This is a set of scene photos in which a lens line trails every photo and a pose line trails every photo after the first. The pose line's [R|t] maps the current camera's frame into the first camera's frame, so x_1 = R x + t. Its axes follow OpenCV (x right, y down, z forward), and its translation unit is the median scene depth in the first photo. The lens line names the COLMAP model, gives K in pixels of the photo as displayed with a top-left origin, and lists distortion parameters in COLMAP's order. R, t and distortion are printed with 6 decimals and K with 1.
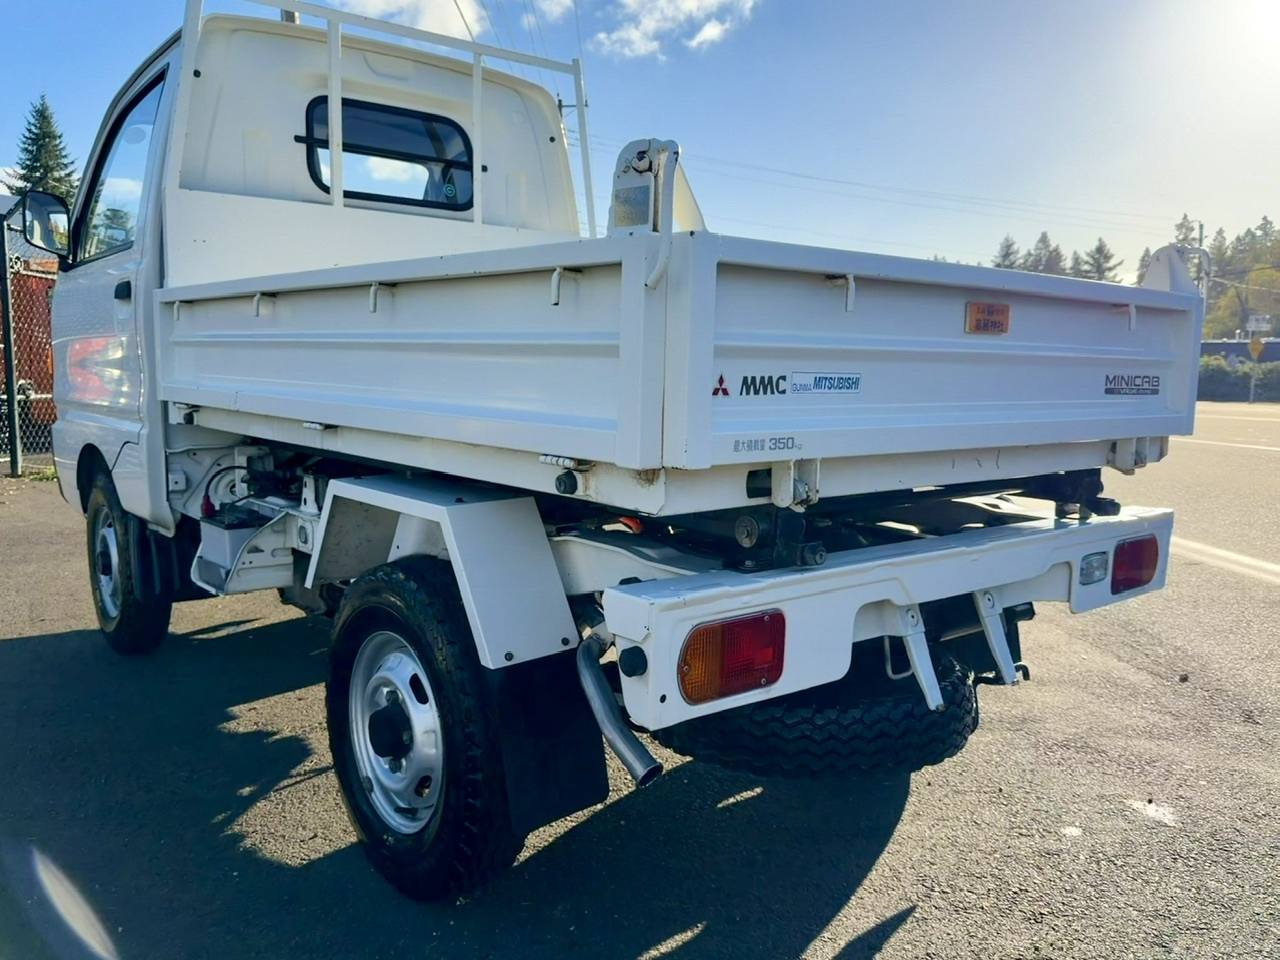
lens RADIAL K [[1031.2, 0, 638.2], [0, 1031.2, 444.3], [0, 0, 1]] dist [0.054440, -0.002283]
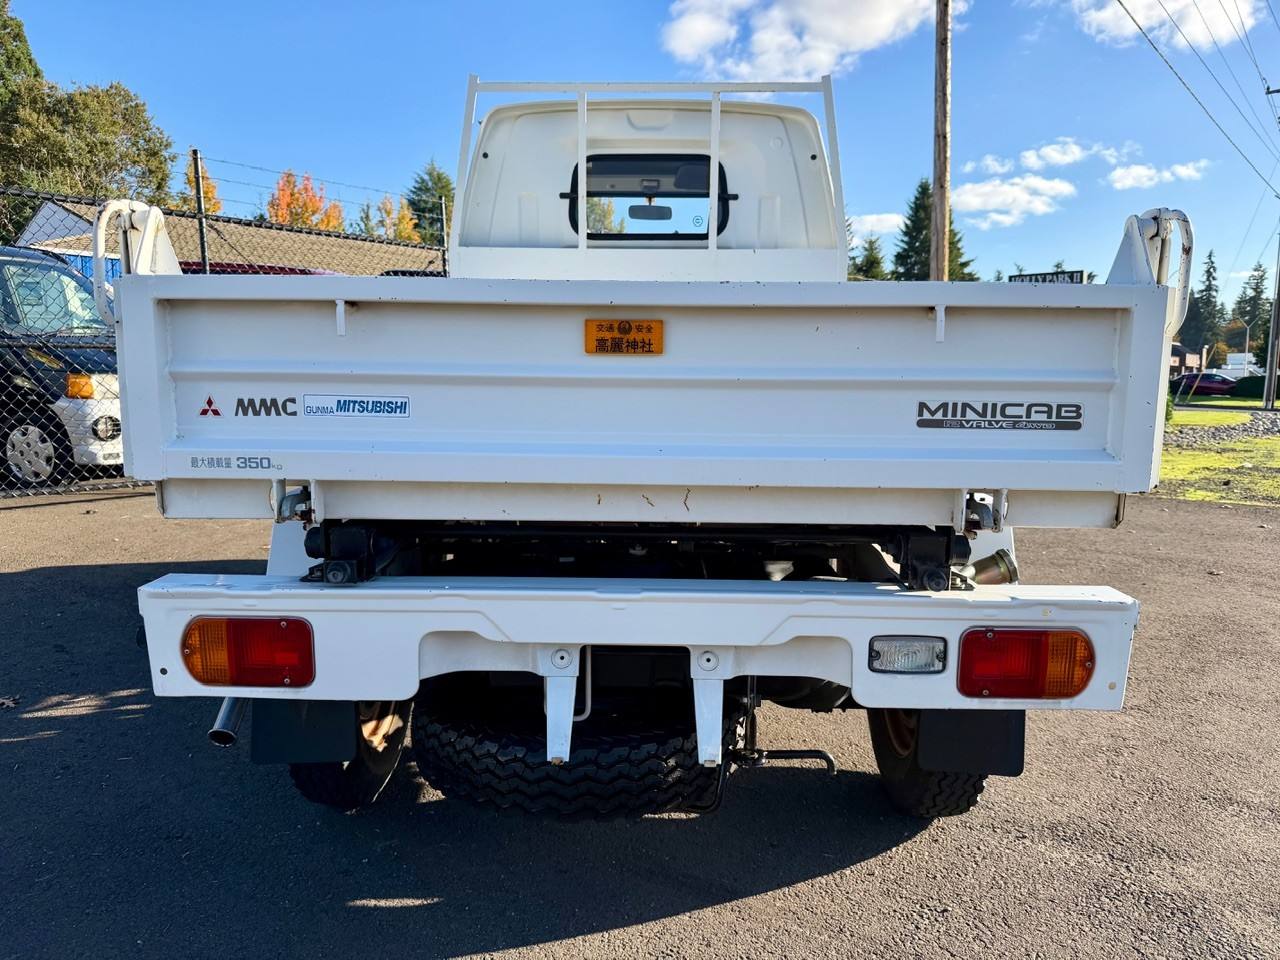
lens RADIAL K [[904.7, 0, 640.0], [0, 904.7, 480.0], [0, 0, 1]] dist [0.046822, -0.058864]
pose [[0.778671, 0.072853, -0.623189, 0.937350], [-0.047825, 0.997238, 0.056823, -0.049946], [0.625607, -0.014442, 0.780004, 0.468265]]
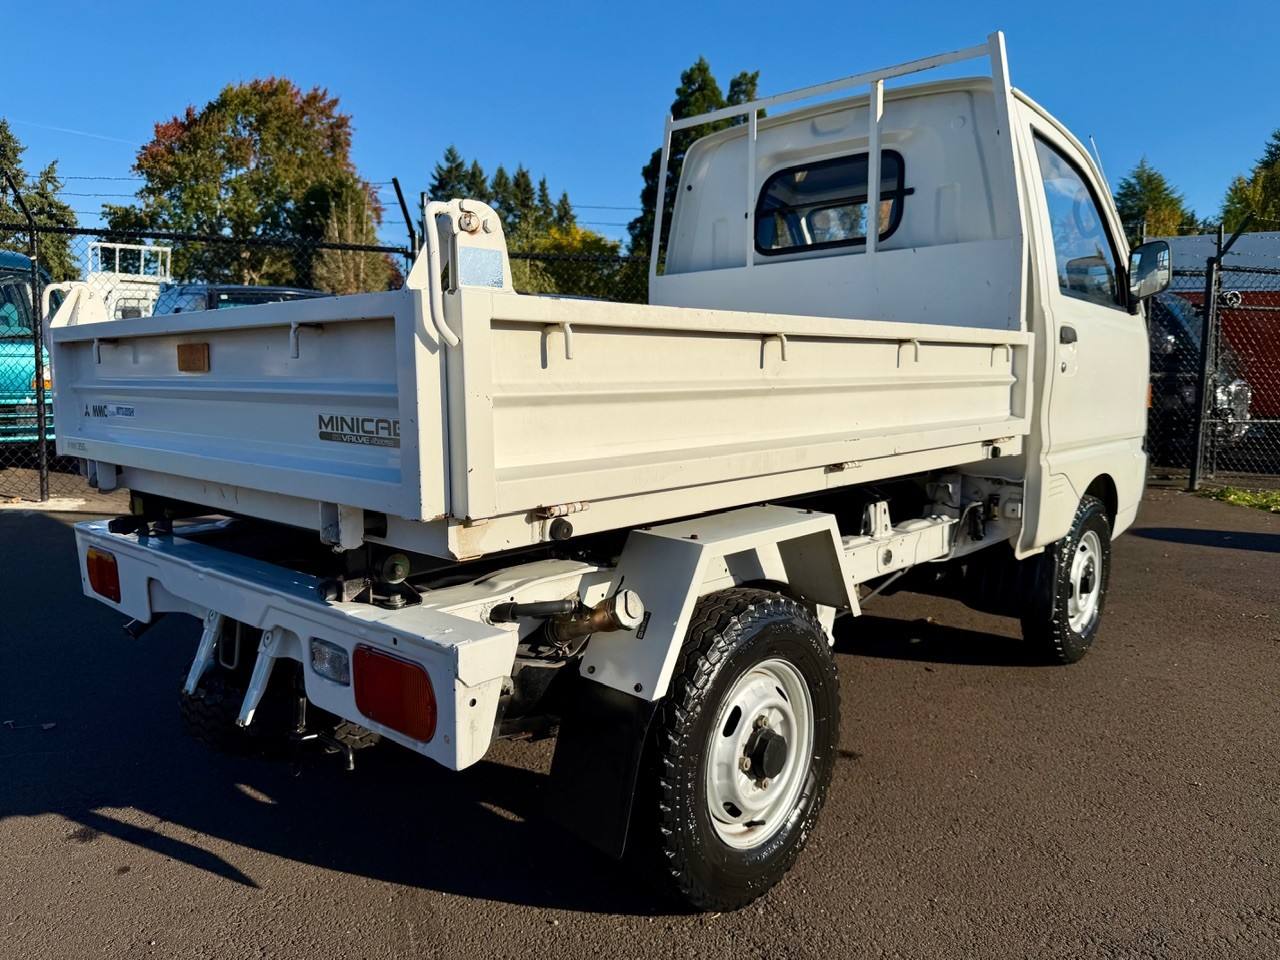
lens RADIAL K [[915.5, 0, 640.0], [0, 915.5, 480.0], [0, 0, 1]] dist [-0.000526, -0.022674]
pose [[0.169364, 0.092633, -0.981191, 1.546202], [-0.078498, 0.993678, 0.080263, -0.121401], [0.982423, 0.063428, 0.175565, 1.468053]]
